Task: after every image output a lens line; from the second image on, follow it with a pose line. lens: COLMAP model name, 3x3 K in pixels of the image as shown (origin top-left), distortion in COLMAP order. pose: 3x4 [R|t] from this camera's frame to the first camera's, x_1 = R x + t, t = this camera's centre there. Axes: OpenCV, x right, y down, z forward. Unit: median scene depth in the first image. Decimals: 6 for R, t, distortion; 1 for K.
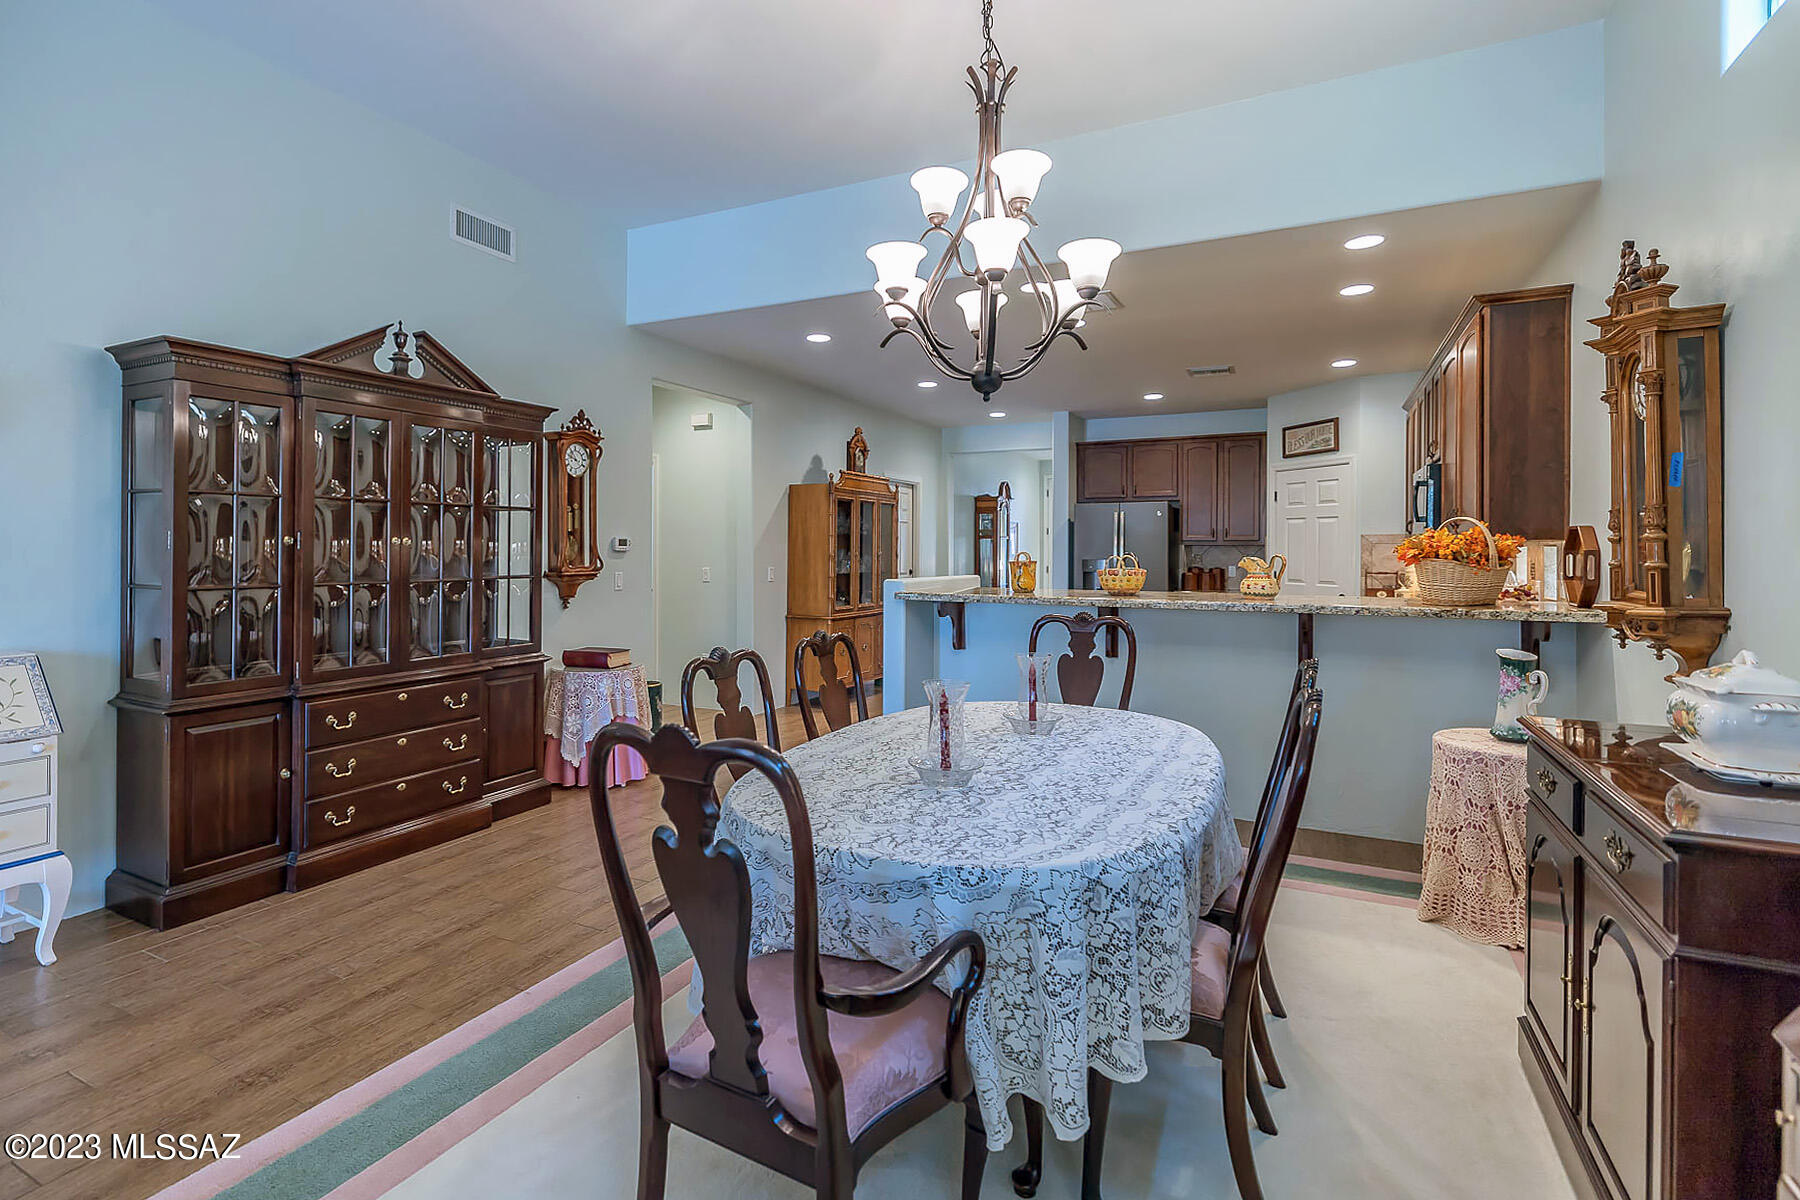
lens RADIAL K [[868.8, 0, 837.2], [0, 868.8, 556.8], [0, 0, 1]] dist [-0.005132, 0.000257]
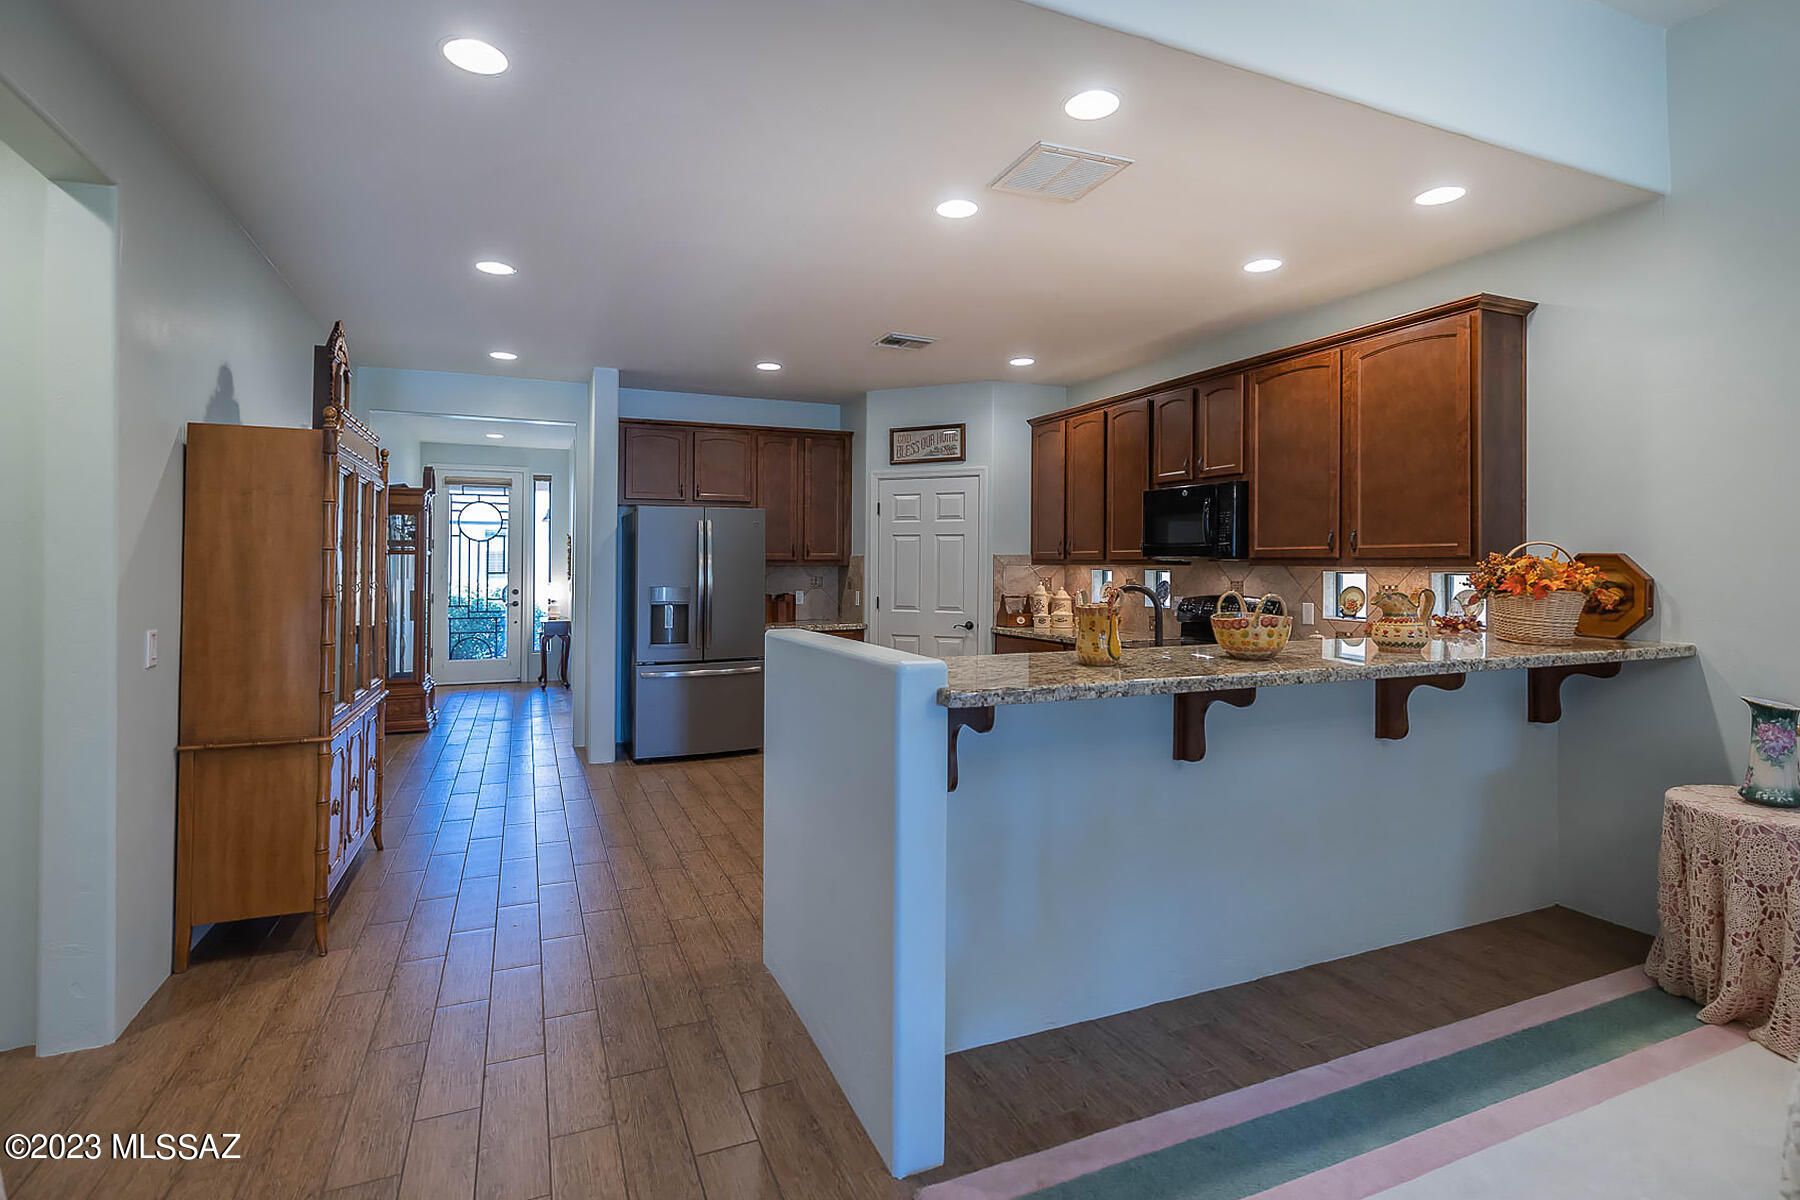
lens RADIAL K [[868.8, 0, 969.9], [0, 868.8, 562.0], [0, 0, 1]] dist [-0.005132, 0.000257]
pose [[0.567549, -0.000715, 0.823339, -0.272612], [0.009439, 0.999940, -0.005638, -0.021389], [-0.823285, 0.010971, 0.567522, 0.815236]]
